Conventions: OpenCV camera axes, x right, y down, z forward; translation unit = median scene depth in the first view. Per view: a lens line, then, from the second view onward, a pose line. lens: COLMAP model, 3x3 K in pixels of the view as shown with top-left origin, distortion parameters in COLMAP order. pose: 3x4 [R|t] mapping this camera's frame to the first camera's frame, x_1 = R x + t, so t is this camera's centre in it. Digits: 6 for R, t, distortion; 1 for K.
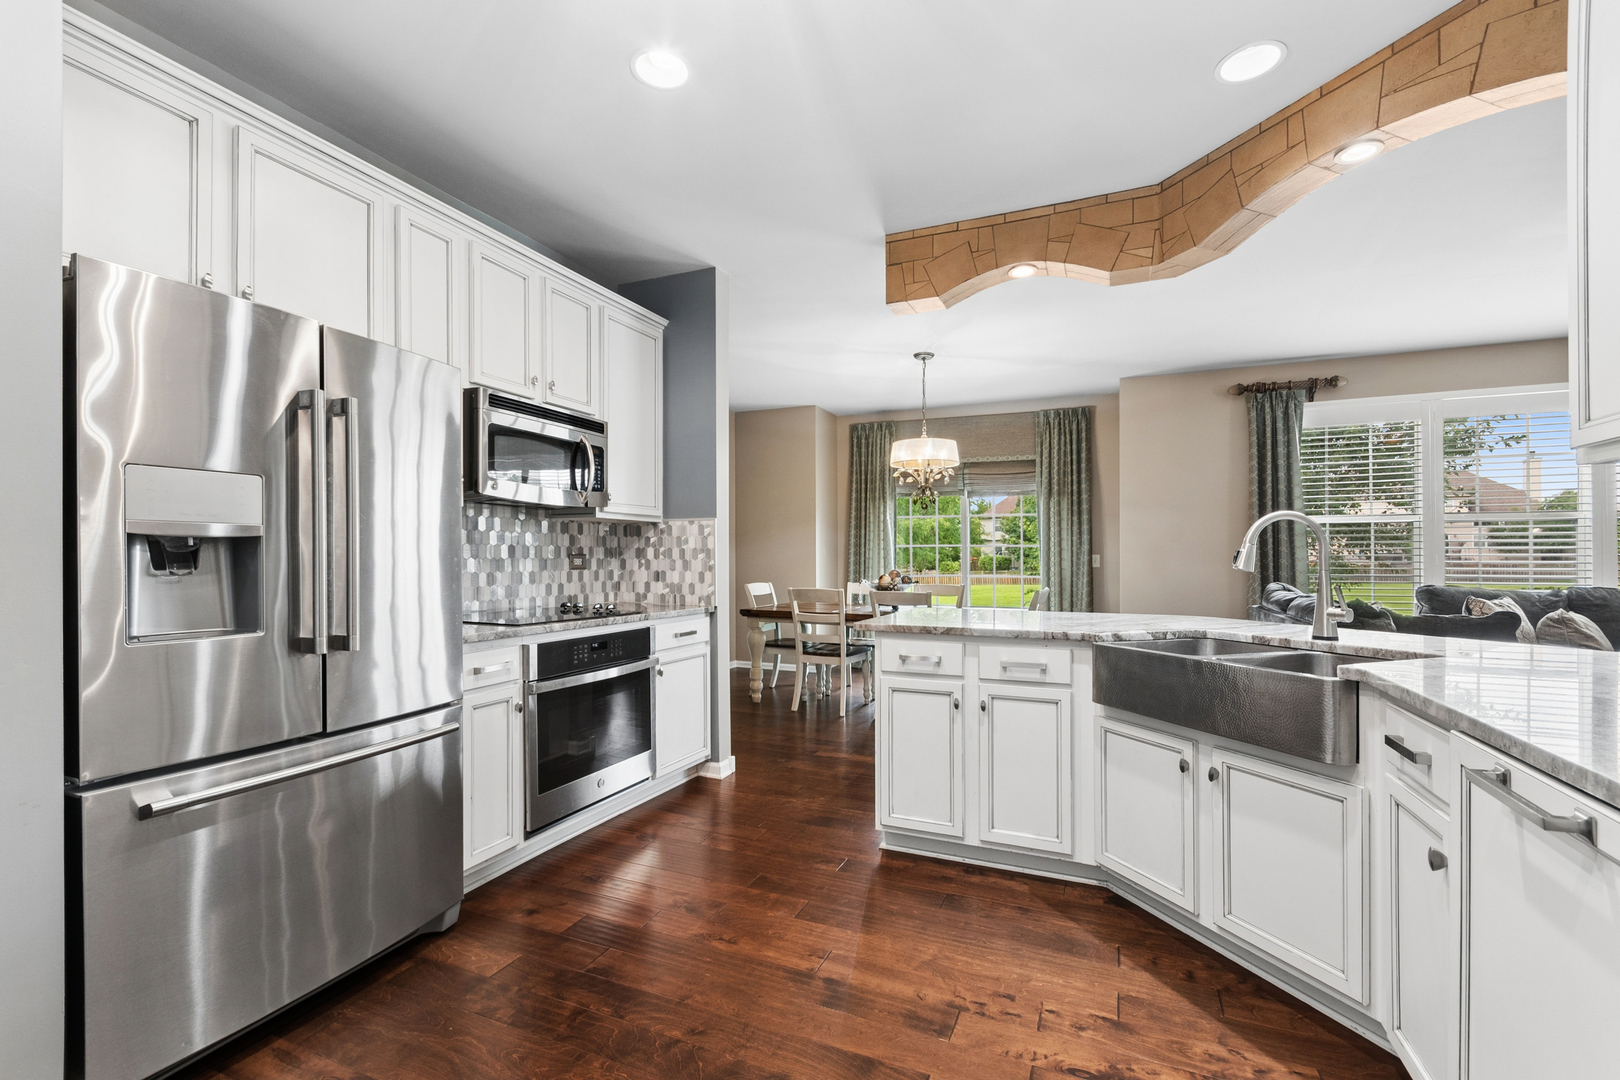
lens RADIAL K [[707.7, 0, 810.1], [0, 707.7, 559.1], [0, 0, 1]] dist [-0.001155, -0.000024]
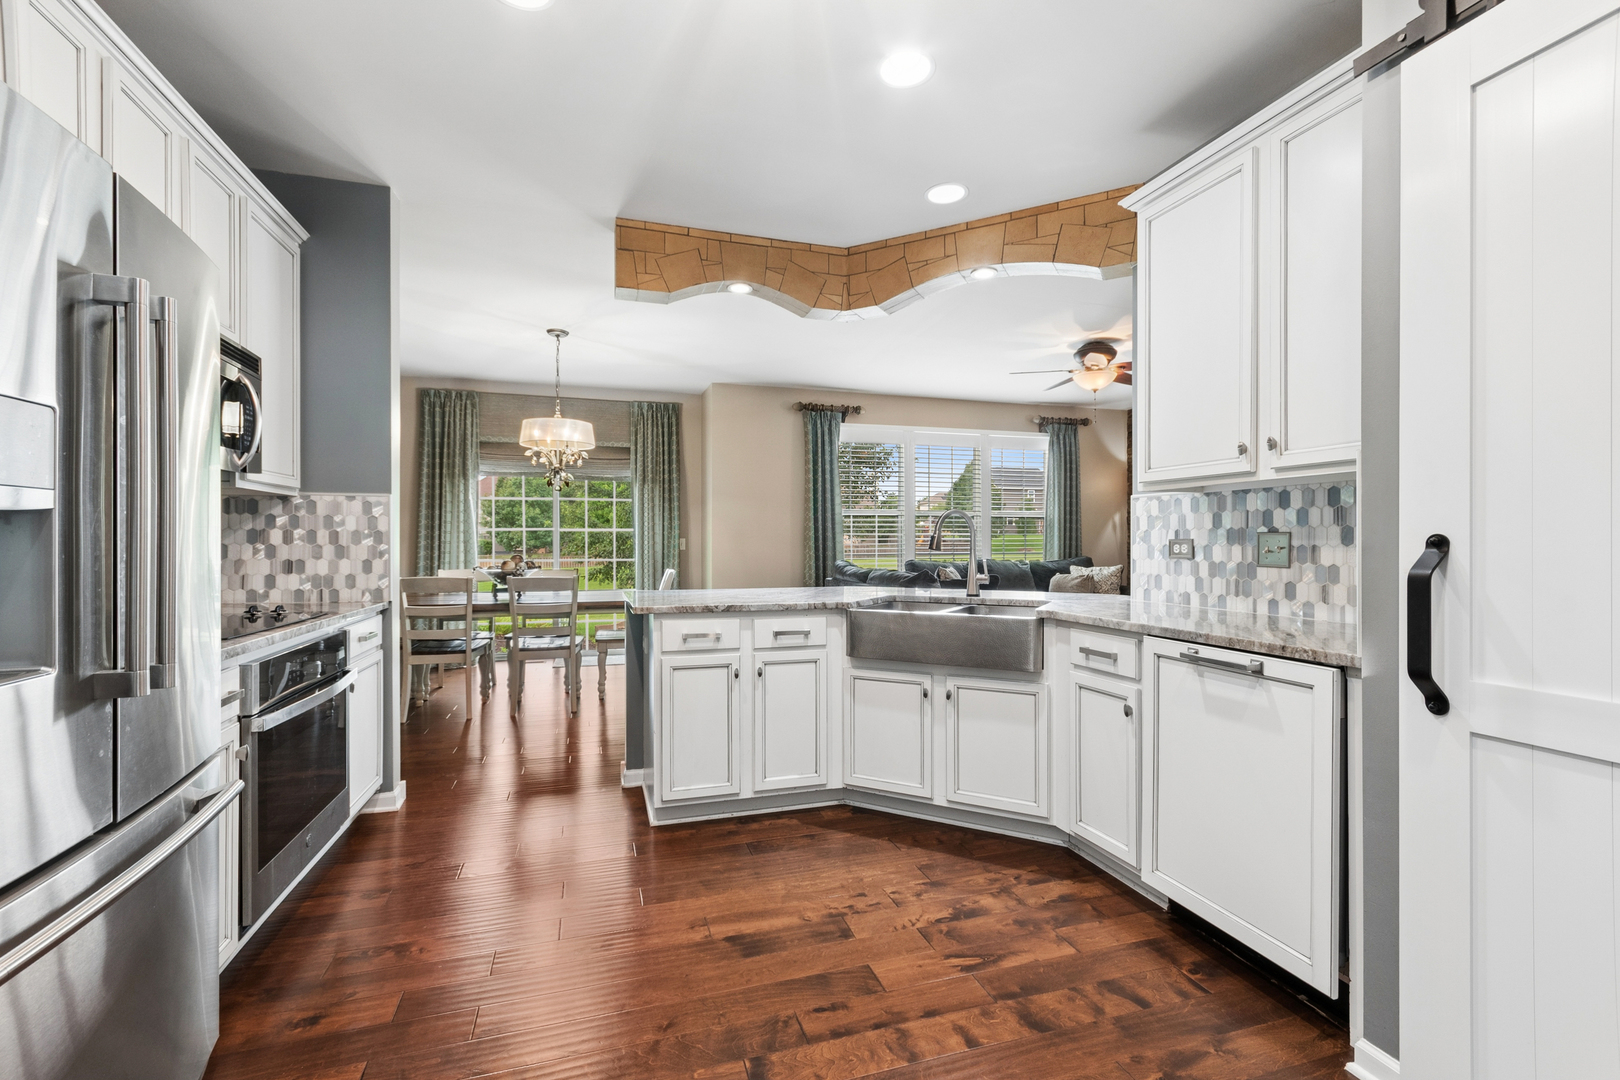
lens RADIAL K [[707.7, 0, 814.6], [0, 707.7, 544.3], [0, 0, 1]] dist [-0.001155, -0.000024]
pose [[0.754138, -0.004556, 0.656700, -0.299624], [0.002691, 0.999989, 0.003847, -0.001596], [-0.656711, -0.001134, 0.754142, 0.058140]]
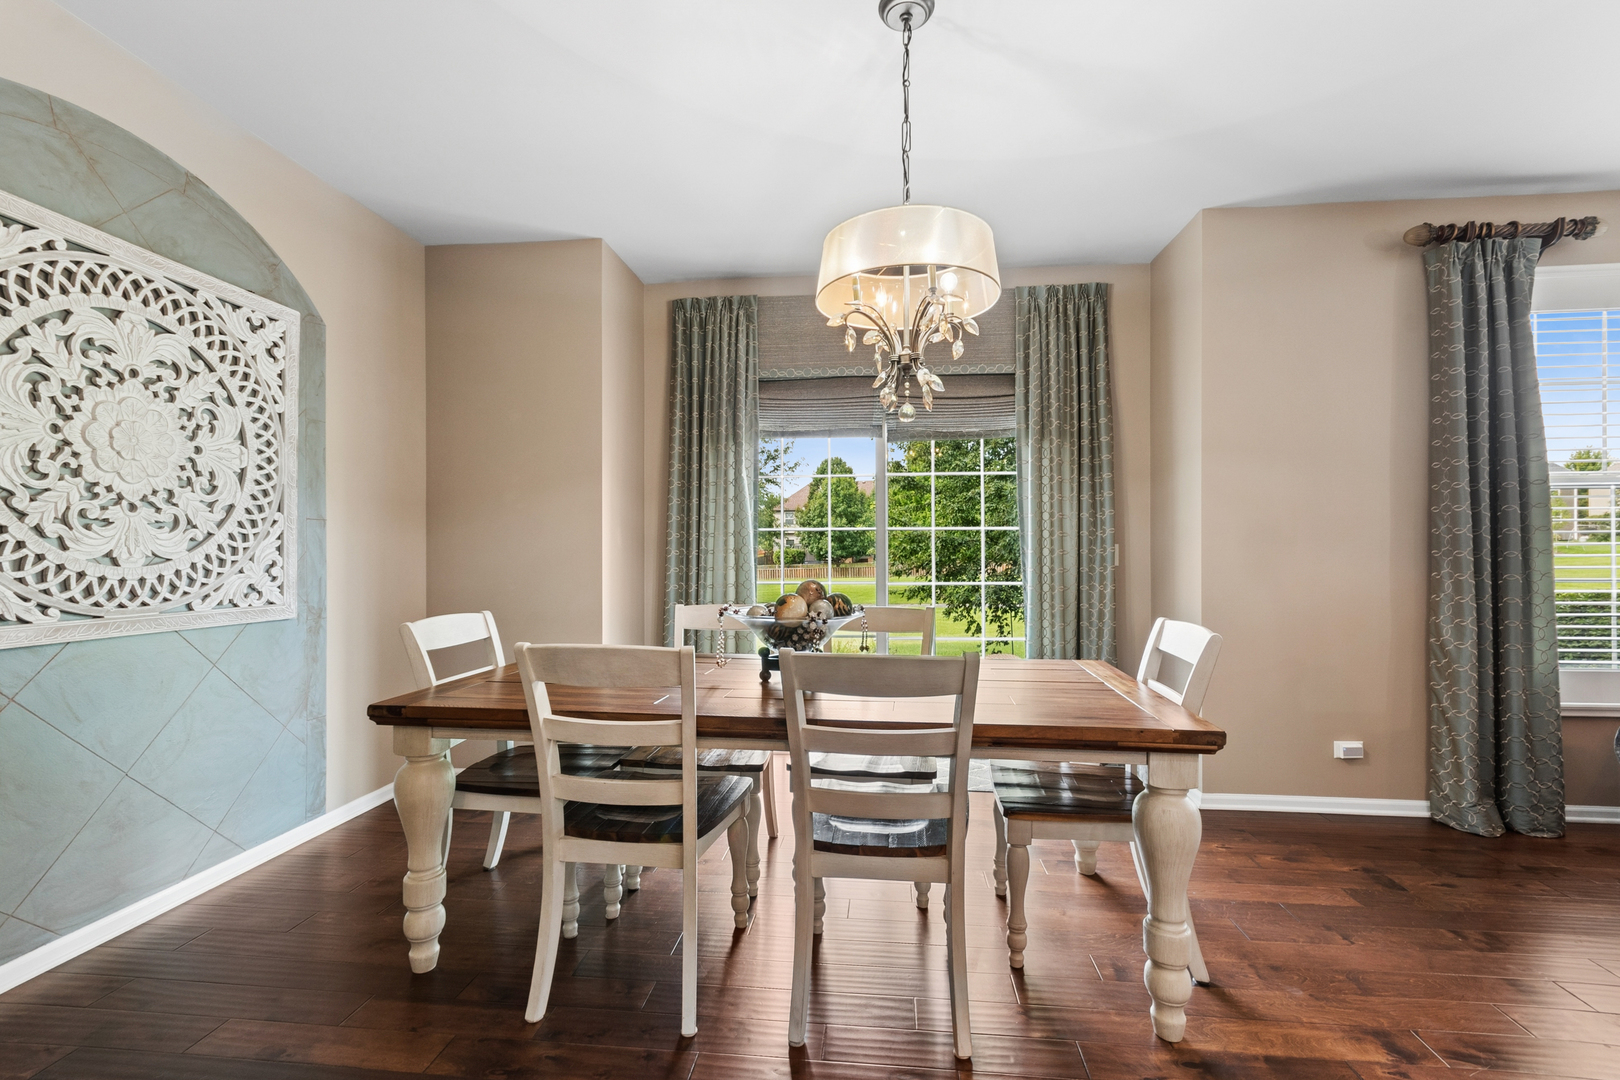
lens RADIAL K [[707.7, 0, 802.9], [0, 707.7, 540.0], [0, 0, 1]] dist [-0.001155, -0.000024]
pose [[0.959089, 0.002259, 0.283097, 0.005224], [0.002962, 0.999833, -0.018012, -0.000146], [-0.283090, 0.018113, 0.958922, 0.949239]]
